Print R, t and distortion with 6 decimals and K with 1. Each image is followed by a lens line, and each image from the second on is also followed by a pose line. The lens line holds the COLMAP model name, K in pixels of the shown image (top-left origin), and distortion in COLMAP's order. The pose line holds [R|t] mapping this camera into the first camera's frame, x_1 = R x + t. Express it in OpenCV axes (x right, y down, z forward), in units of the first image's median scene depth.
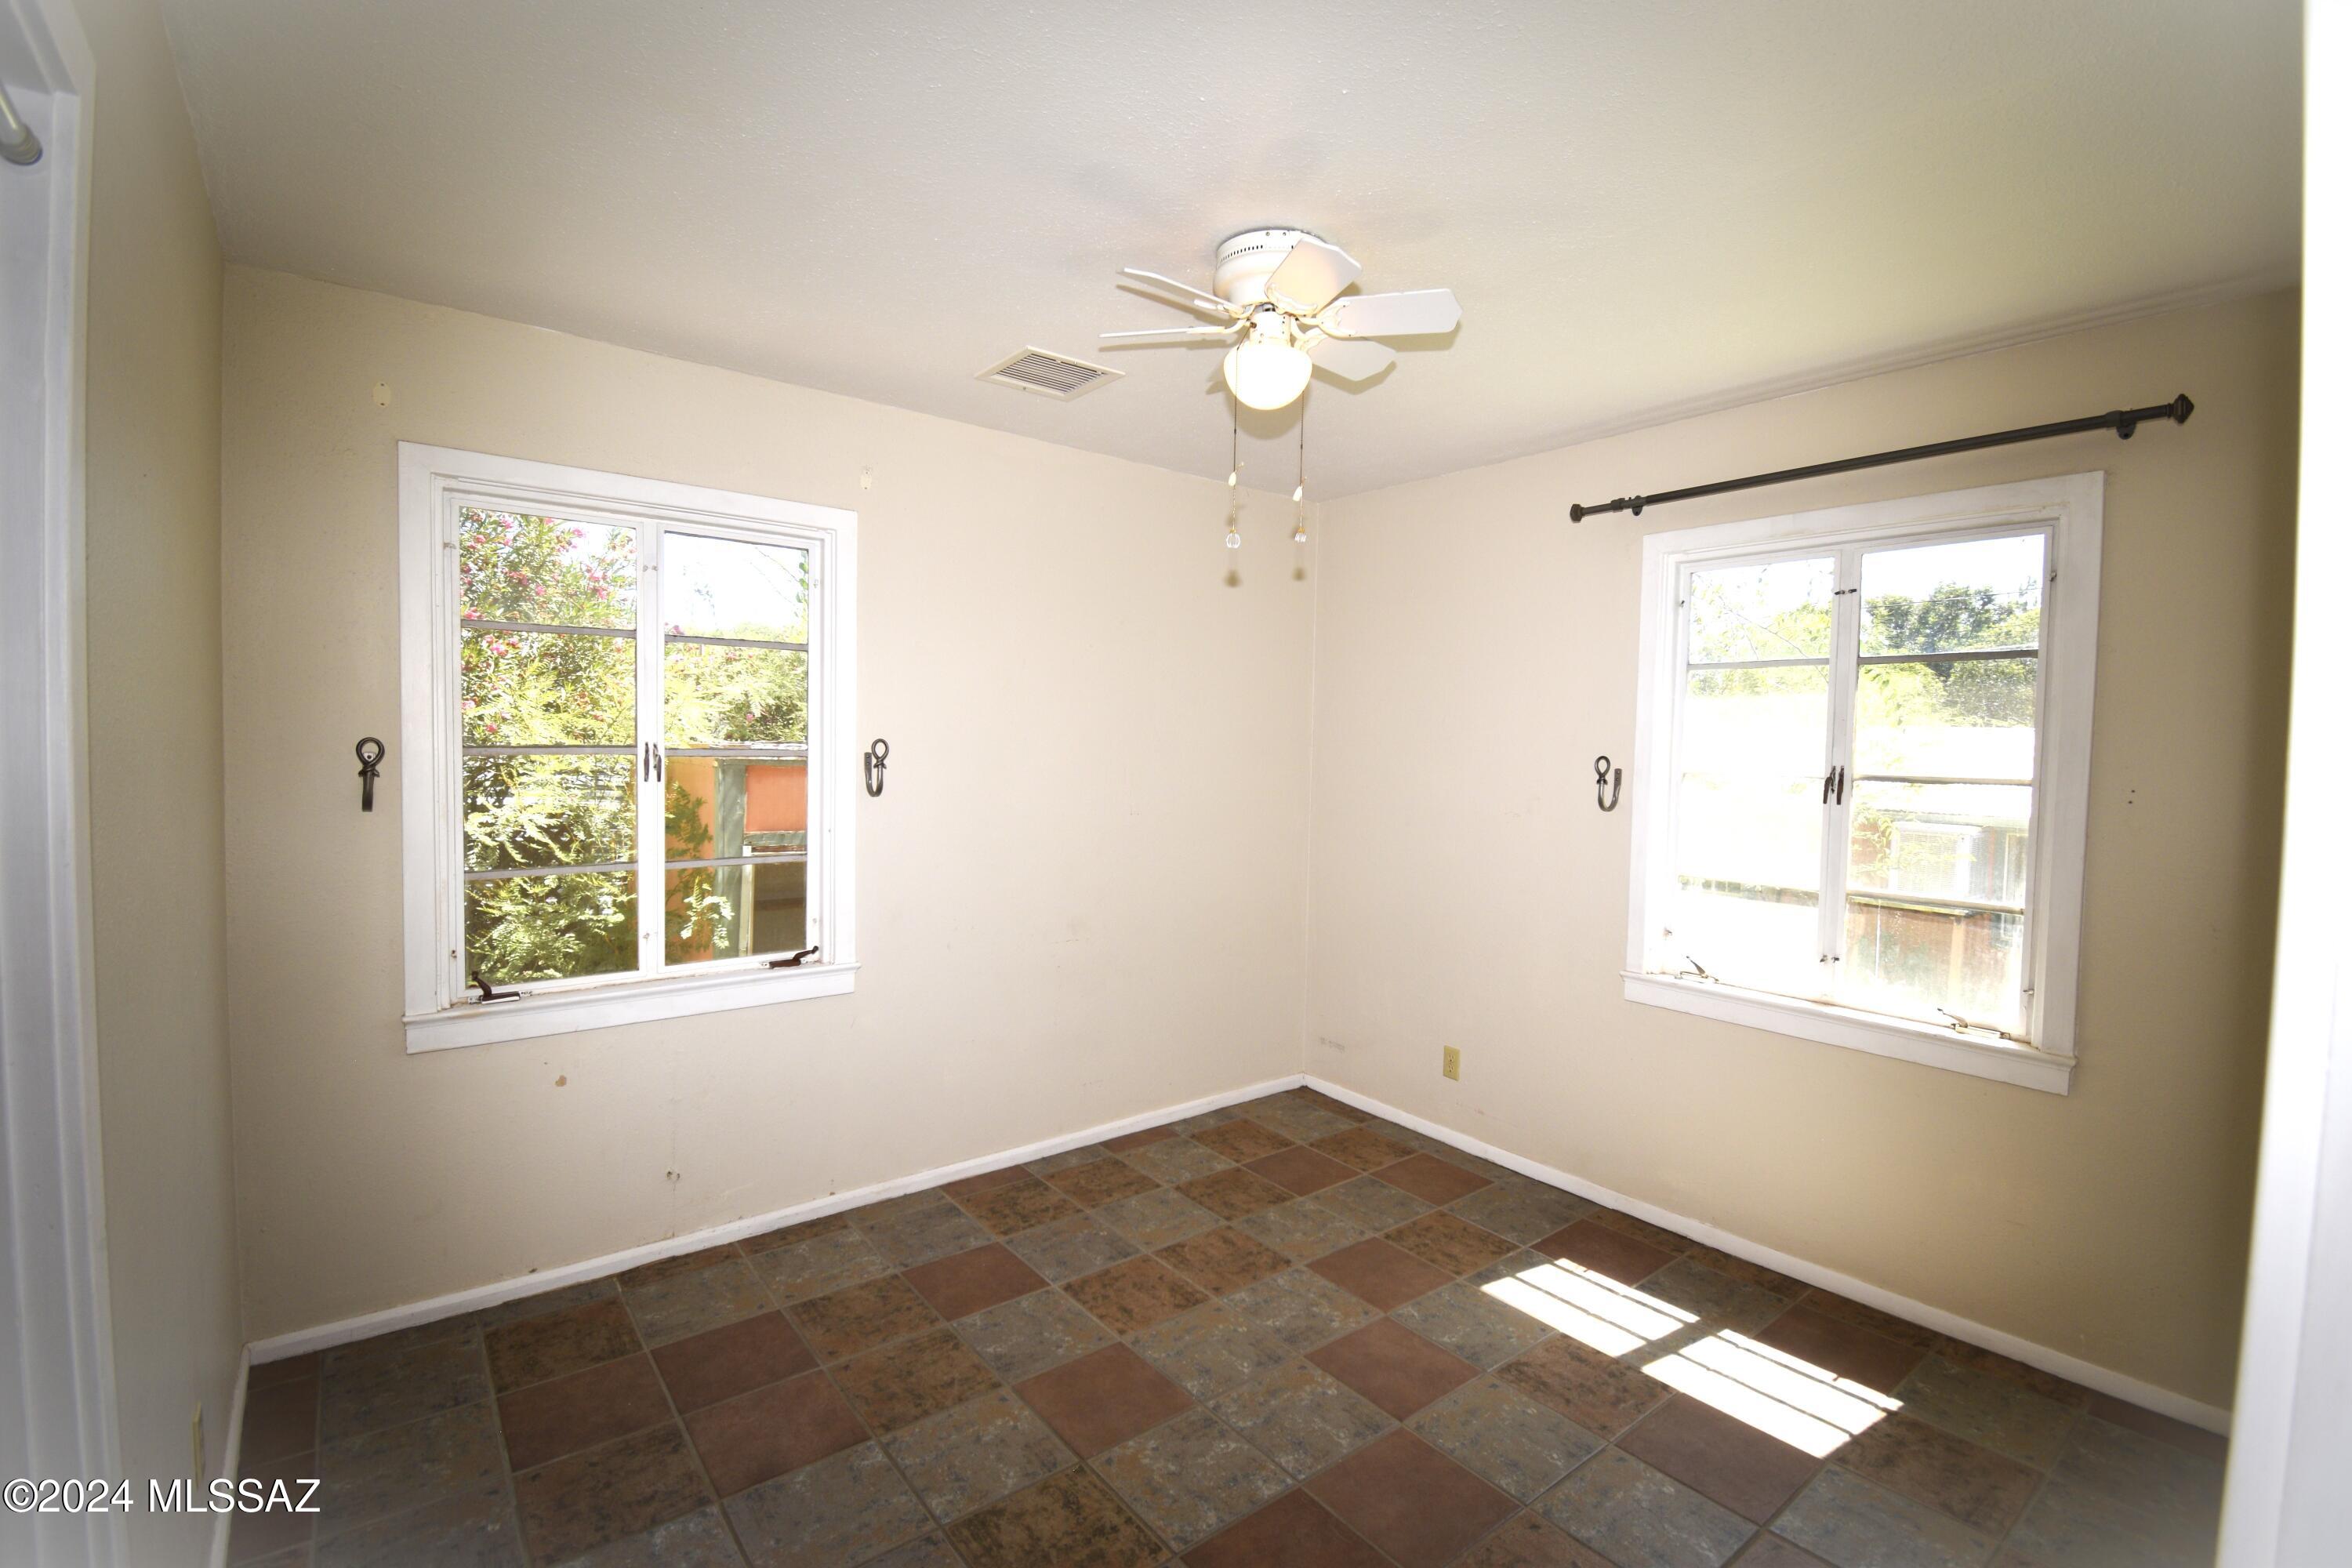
lens RADIAL K [[1035.8, 0, 1191.5], [0, 1035.8, 780.7], [0, 0, 1]] dist [-0.004646, -0.003411]
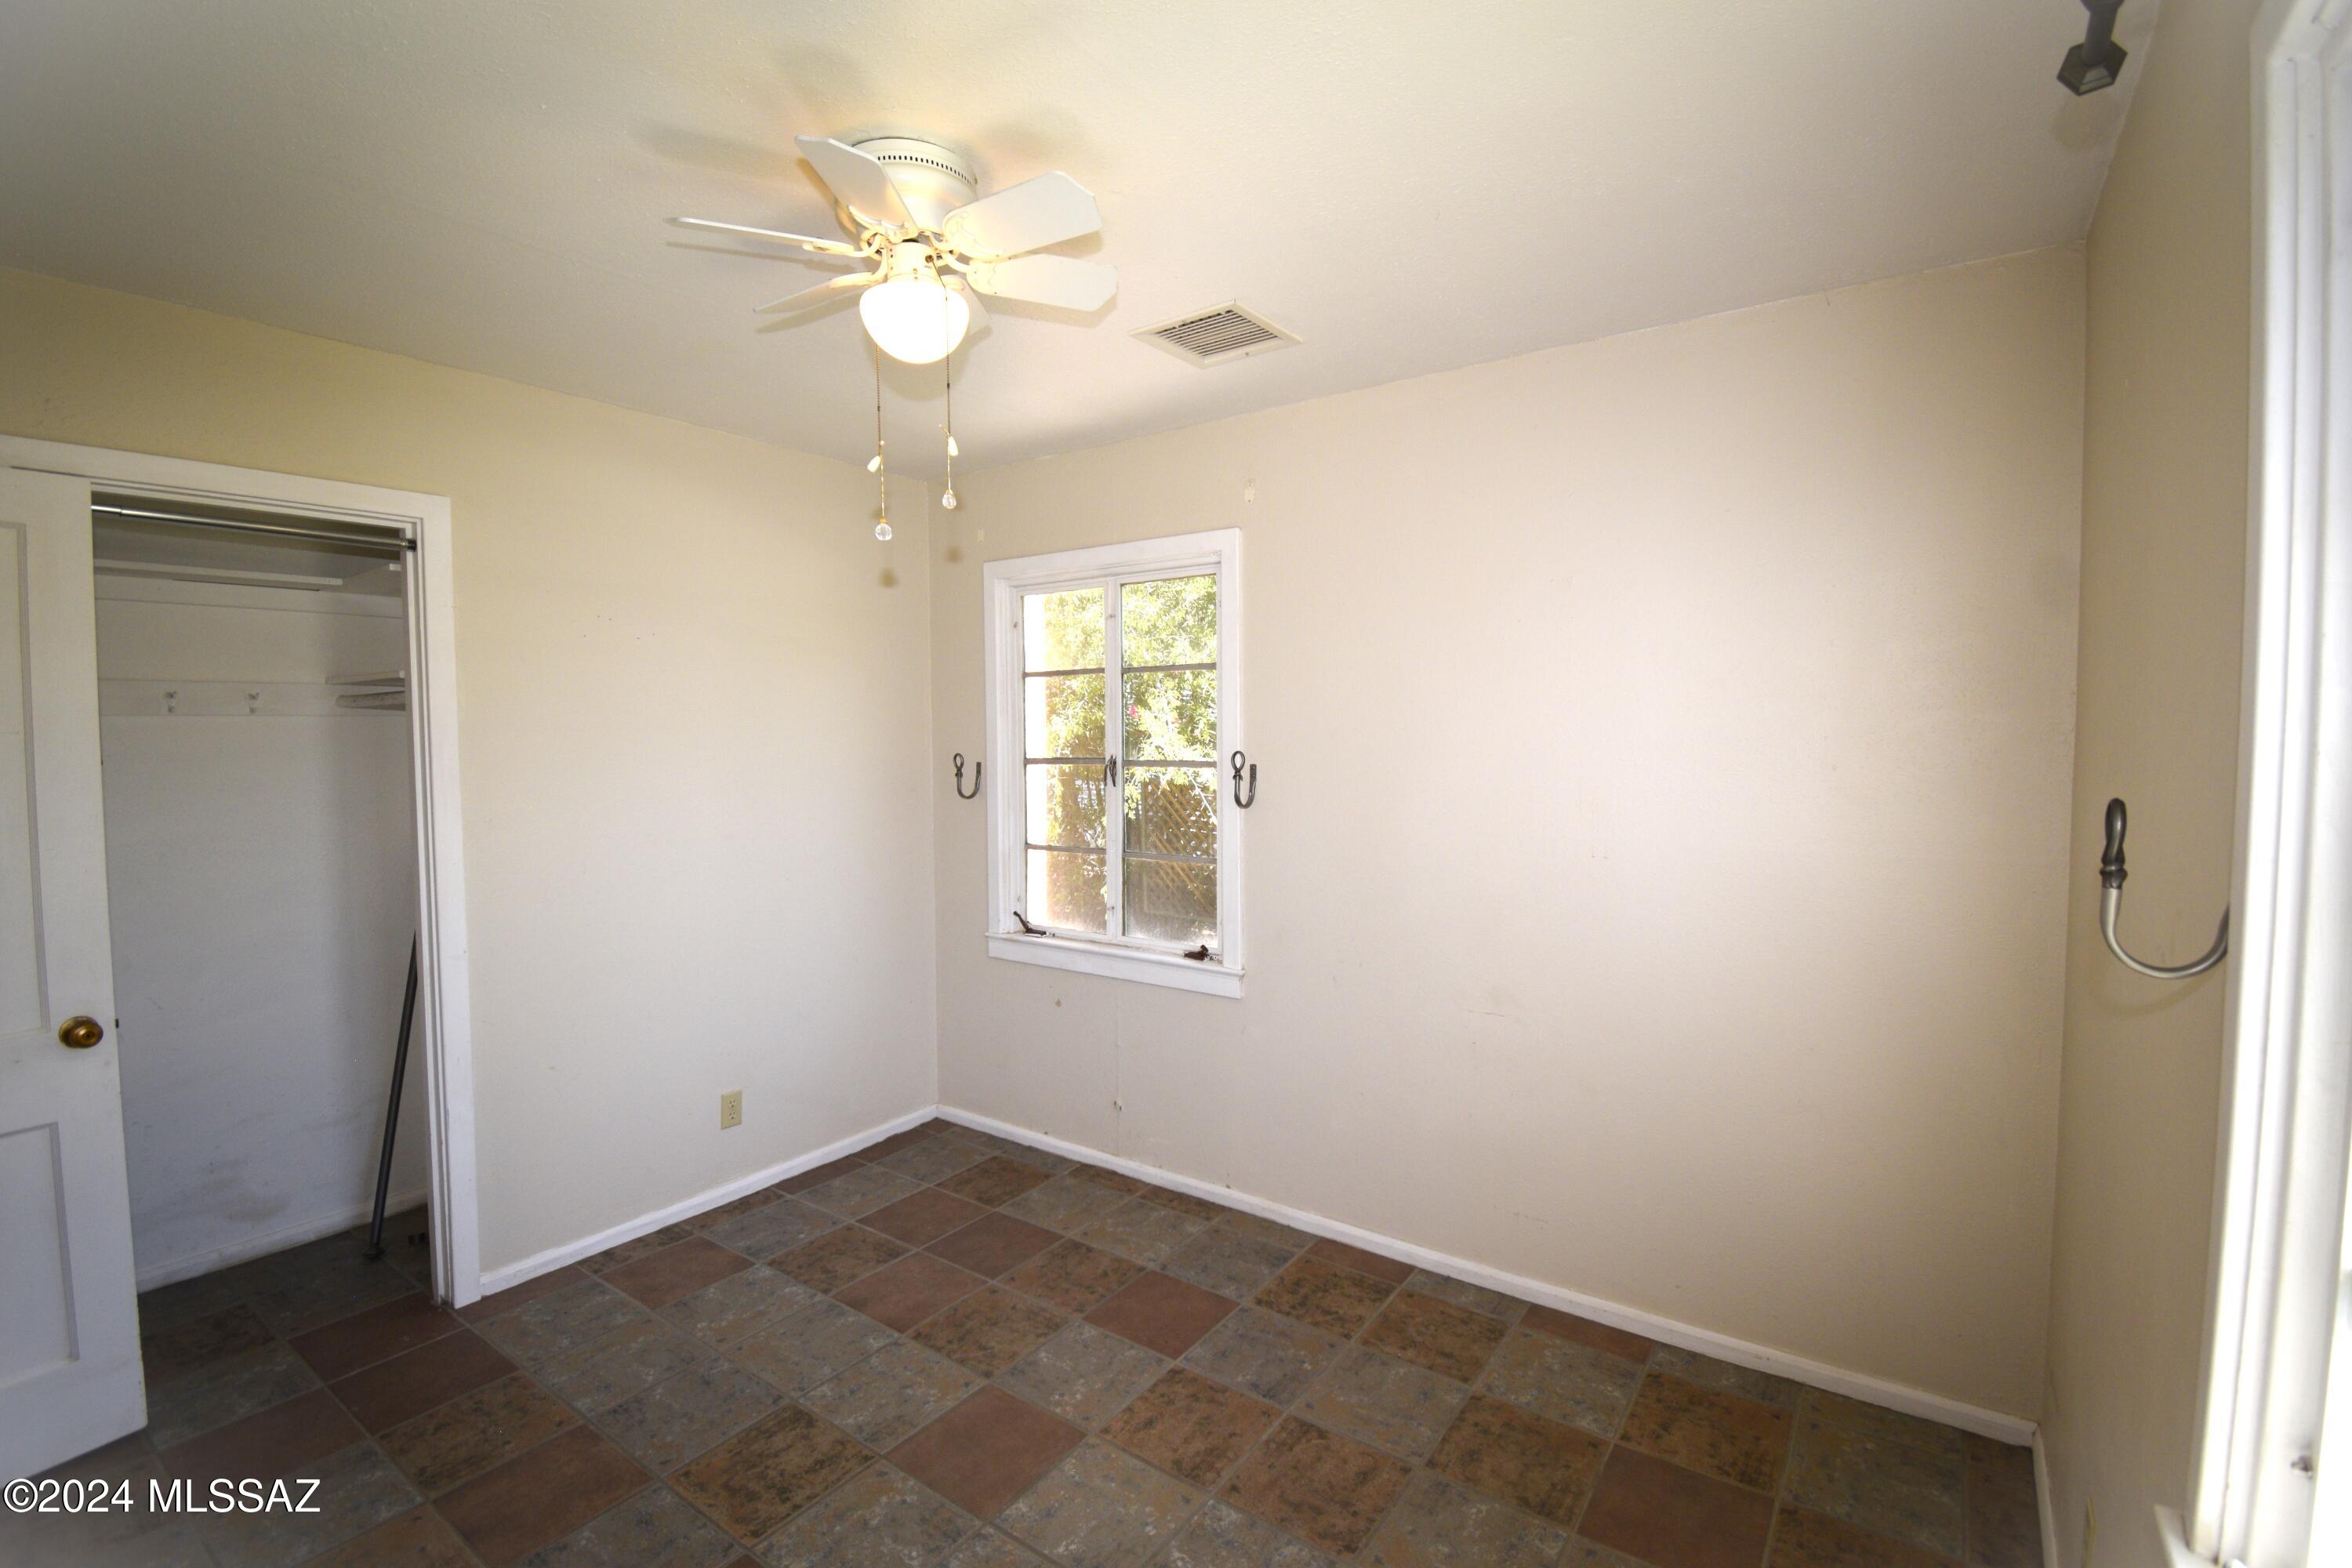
lens RADIAL K [[1035.8, 0, 1190.4], [0, 1035.8, 784.2], [0, 0, 1]] dist [-0.004646, -0.003411]
pose [[0.275366, 0.026765, -0.960967, 0.684250], [-0.028278, 0.999405, 0.019732, -0.028914], [0.960923, 0.021741, 0.275959, 0.718336]]
